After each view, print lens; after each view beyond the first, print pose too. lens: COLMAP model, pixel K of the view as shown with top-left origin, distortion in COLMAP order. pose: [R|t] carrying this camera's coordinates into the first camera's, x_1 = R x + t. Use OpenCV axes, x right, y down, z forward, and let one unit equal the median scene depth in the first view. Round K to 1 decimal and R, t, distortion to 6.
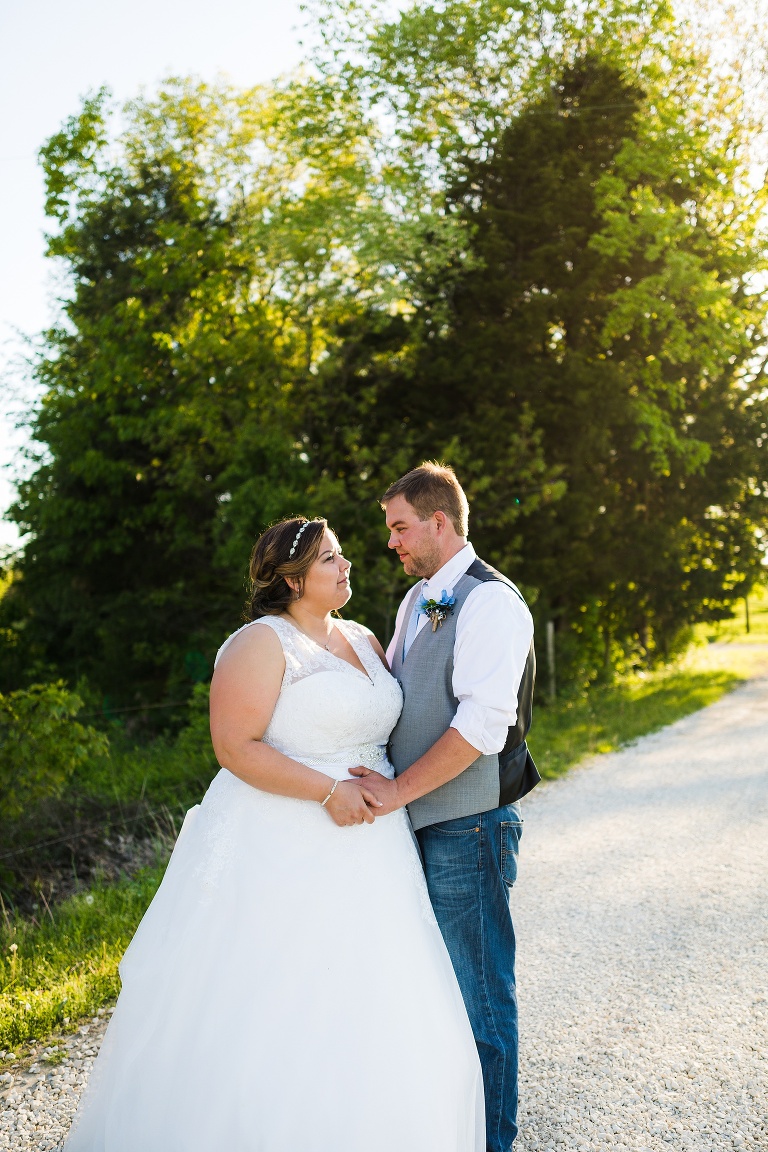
lens RADIAL K [[1123.1, 0, 414.3], [0, 1123.1, 584.8], [0, 0, 1]] dist [-0.008308, 0.001958]
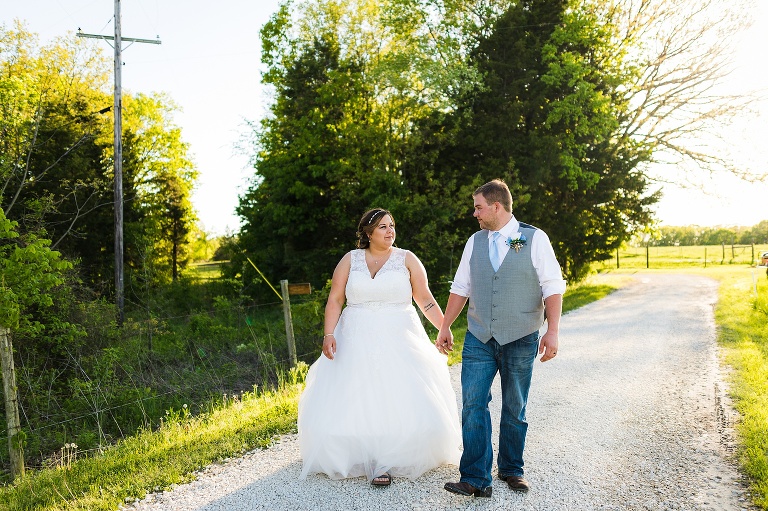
lens RADIAL K [[662.5, 0, 382.3], [0, 662.5, 264.3], [0, 0, 1]] dist [-0.008284, -0.002781]
pose [[0.998547, -0.010975, -0.052754, -0.068073], [0.012403, 0.999564, 0.026809, 0.002668], [0.052437, -0.027425, 0.998248, -0.224811]]
